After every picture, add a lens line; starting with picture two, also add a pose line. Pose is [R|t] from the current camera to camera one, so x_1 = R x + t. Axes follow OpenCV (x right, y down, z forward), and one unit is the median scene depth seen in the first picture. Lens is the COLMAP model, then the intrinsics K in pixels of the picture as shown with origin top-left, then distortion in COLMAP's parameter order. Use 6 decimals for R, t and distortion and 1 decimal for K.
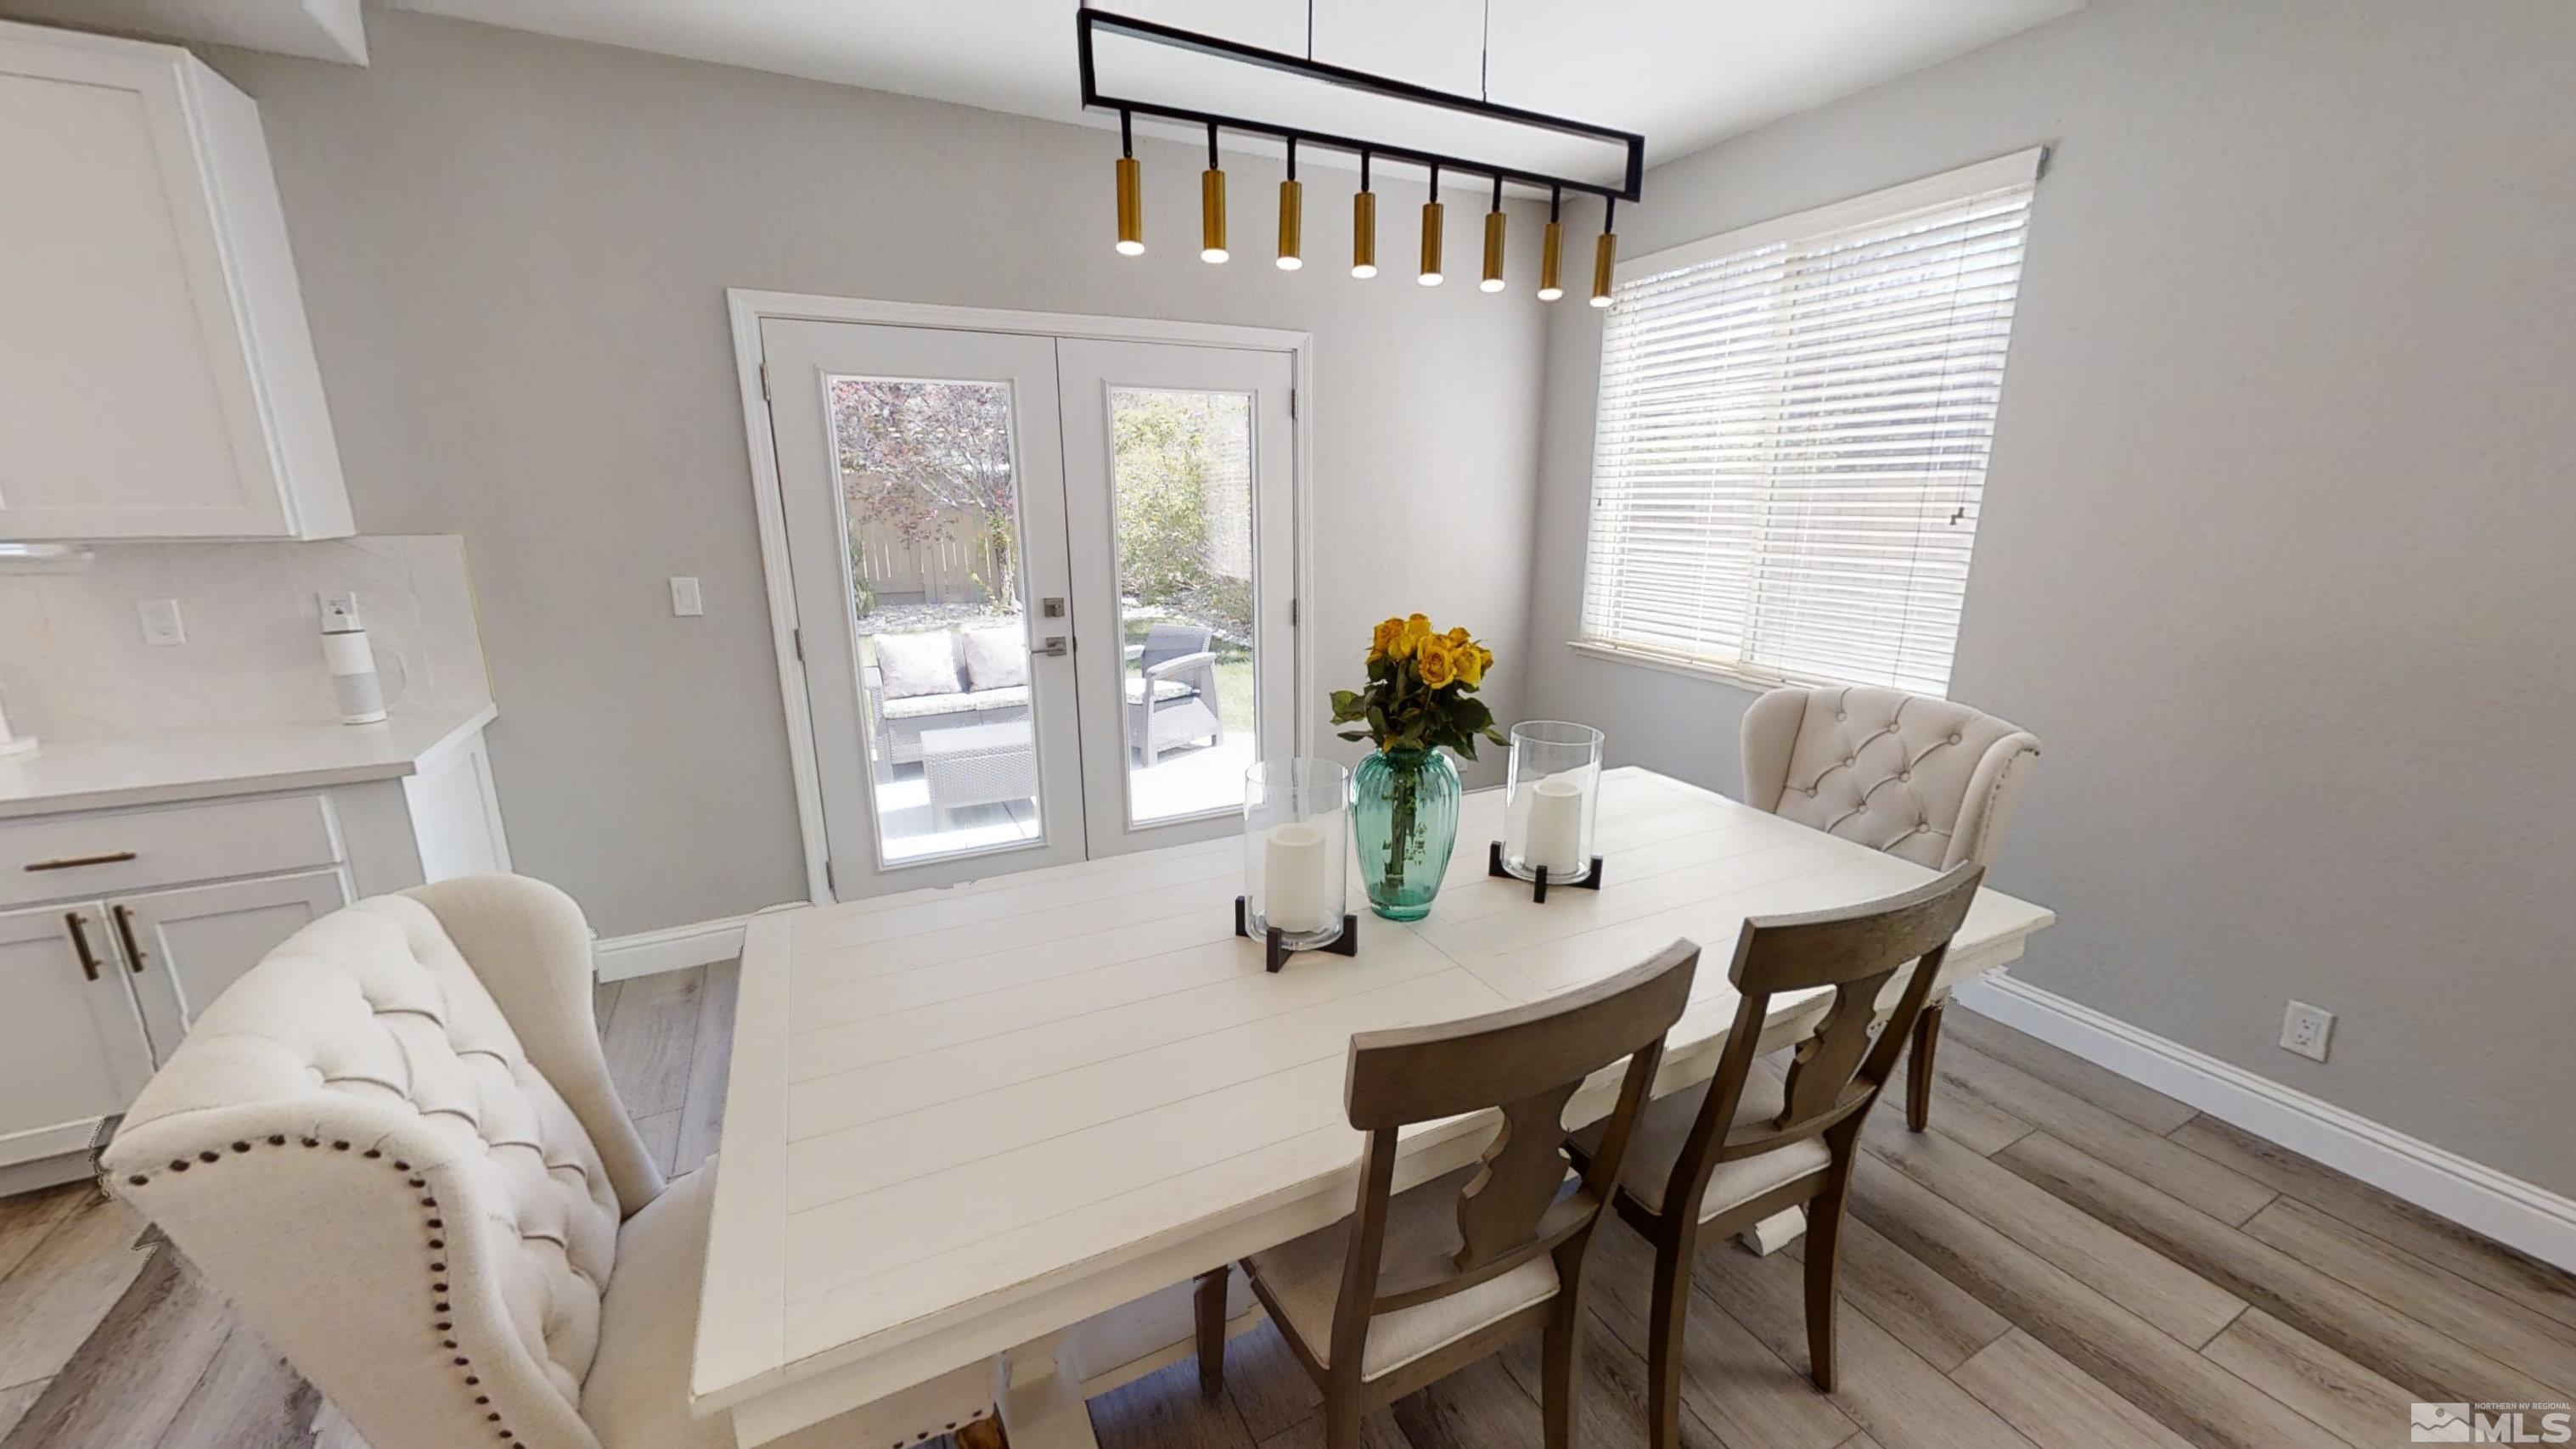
lens RADIAL K [[944.1, 0, 1300.8], [0, 944.1, 713.7], [0, 0, 1]] dist [-0.007110, -0.000117]
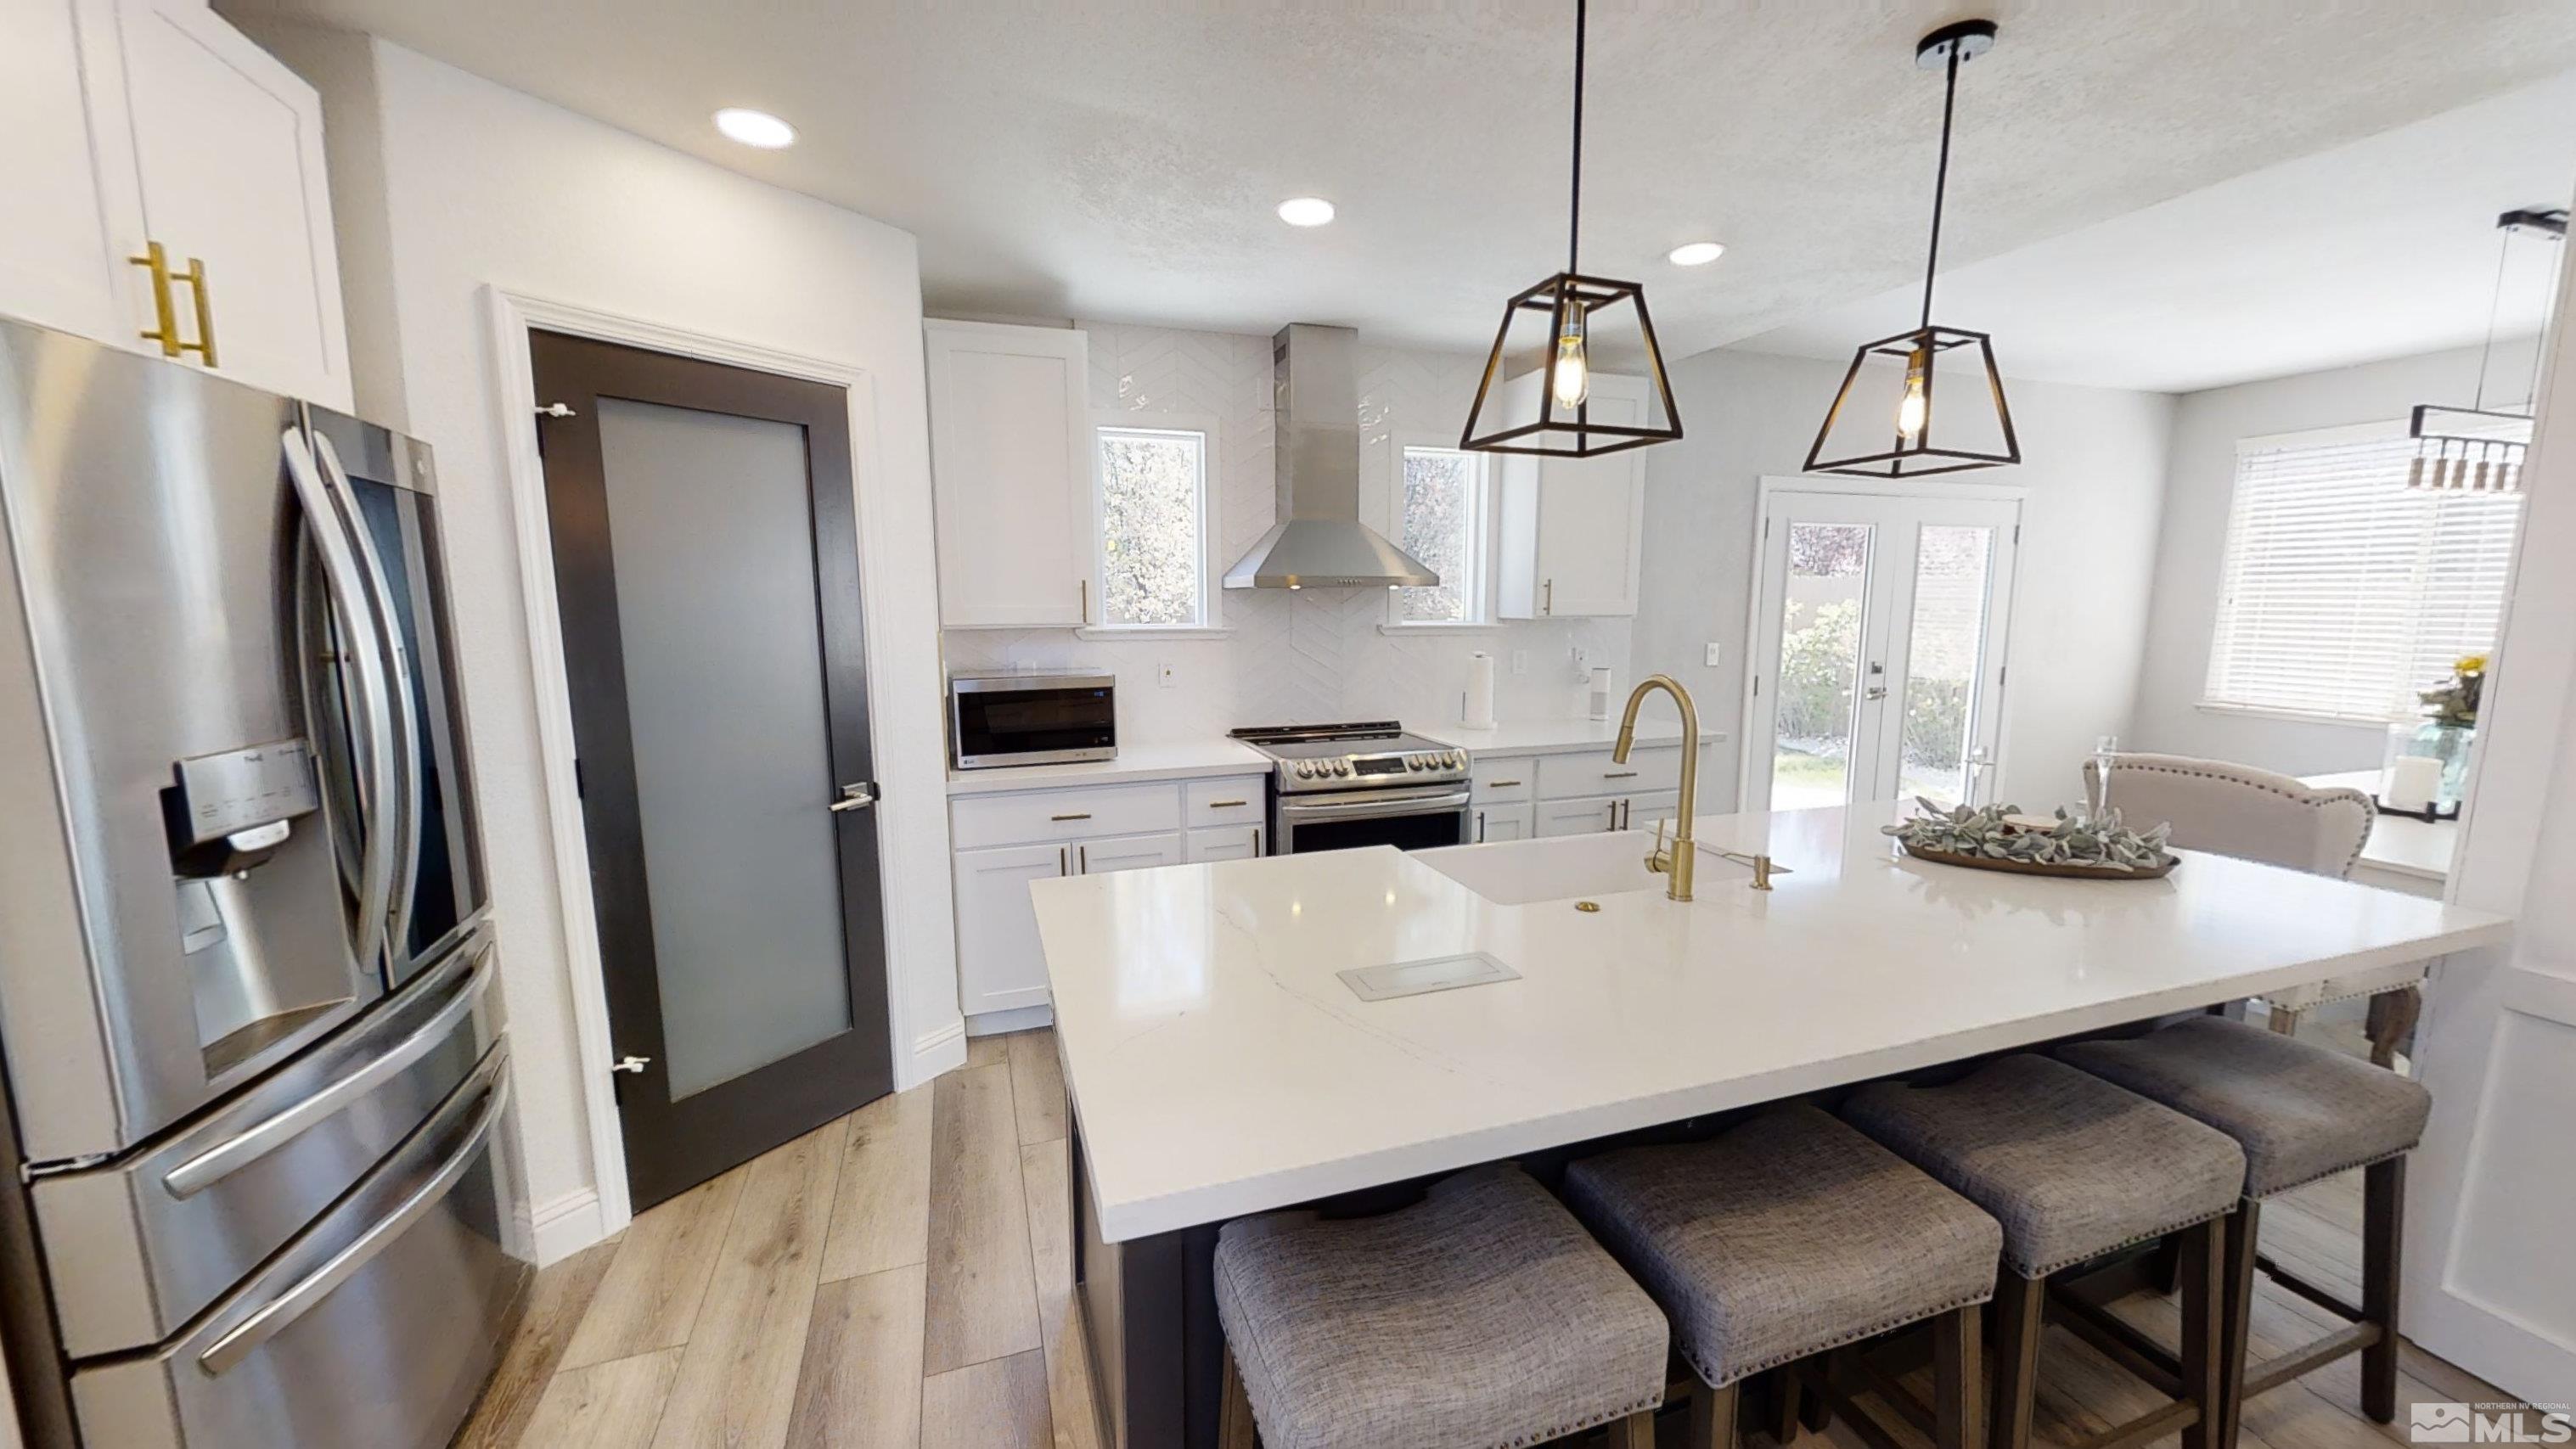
lens RADIAL K [[944.1, 0, 1287.5], [0, 944.1, 722.3], [0, 0, 1]] dist [-0.007110, -0.000117]
pose [[0.990289, 0.019655, -0.137628, -1.315051], [-0.031026, 0.996233, -0.080972, 0.175009], [0.135518, 0.084456, 0.987169, -0.838661]]
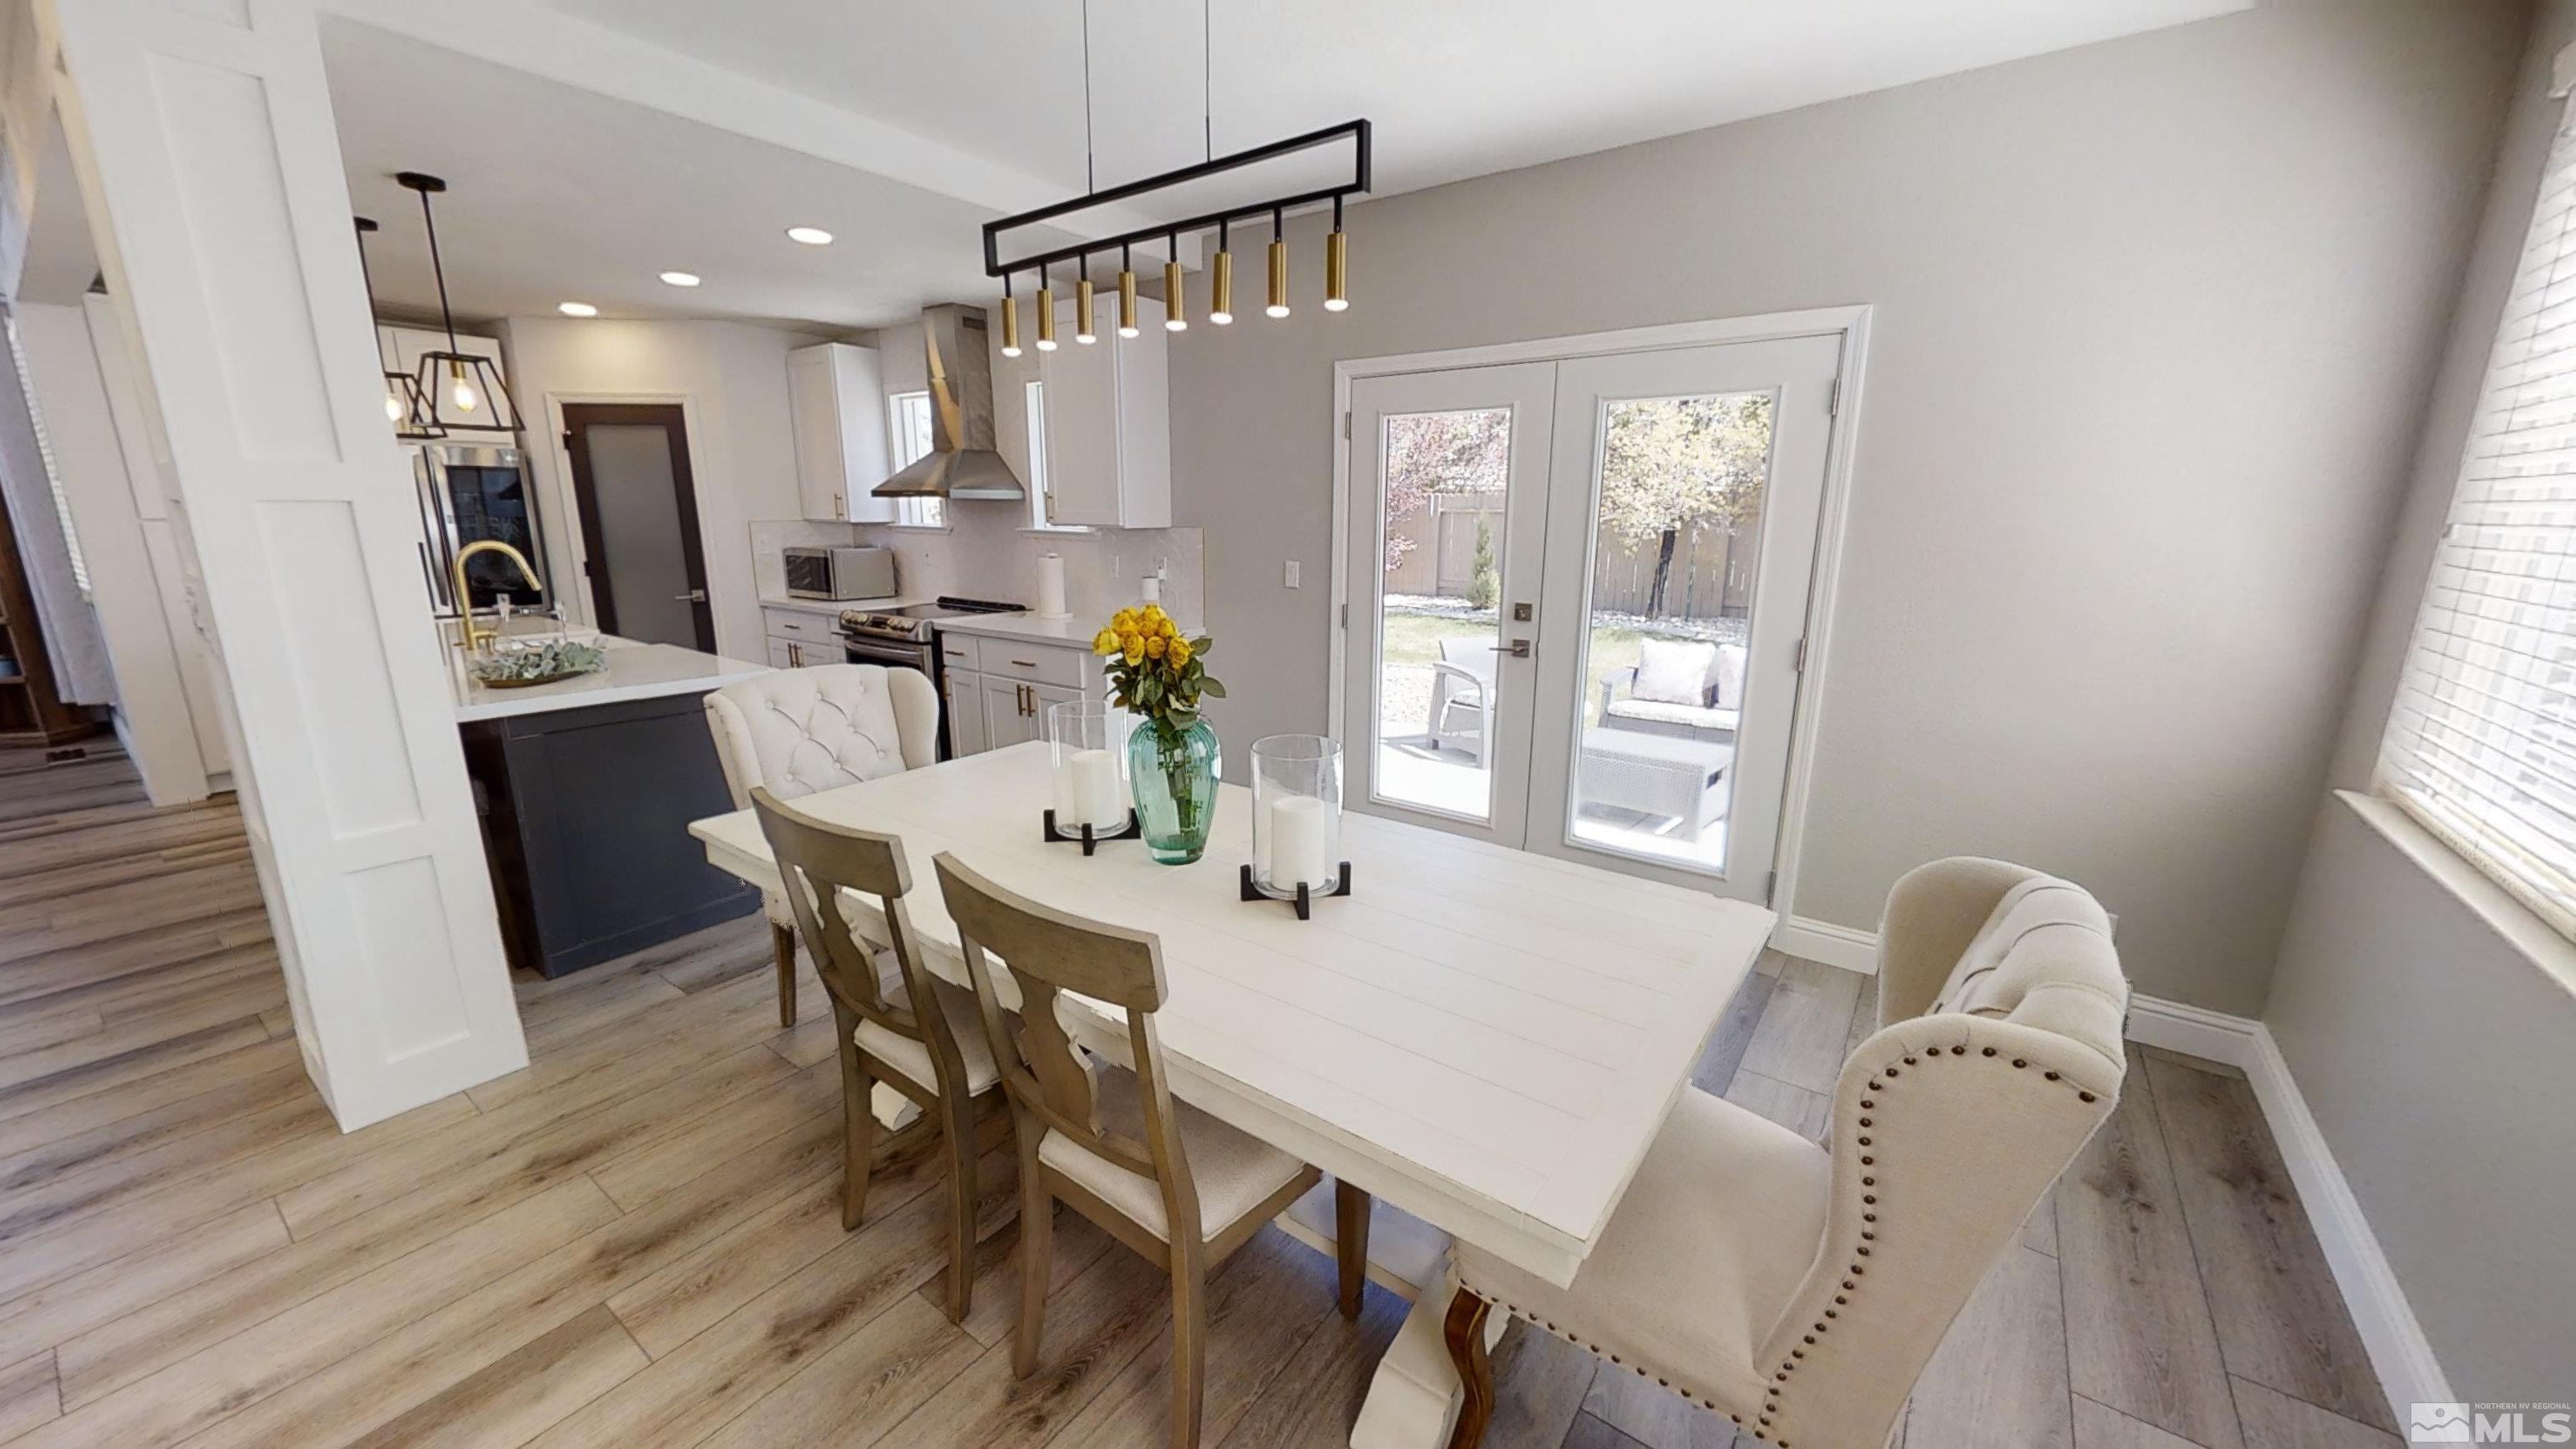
lens RADIAL K [[944.1, 0, 1287.4], [0, 944.1, 726.0], [0, 0, 1]] dist [-0.007110, -0.000117]
pose [[0.451221, 0.202828, -0.869057, 0.769398], [-0.206766, 0.971091, 0.119287, -0.076689], [0.868129, 0.125867, 0.480114, 0.343058]]
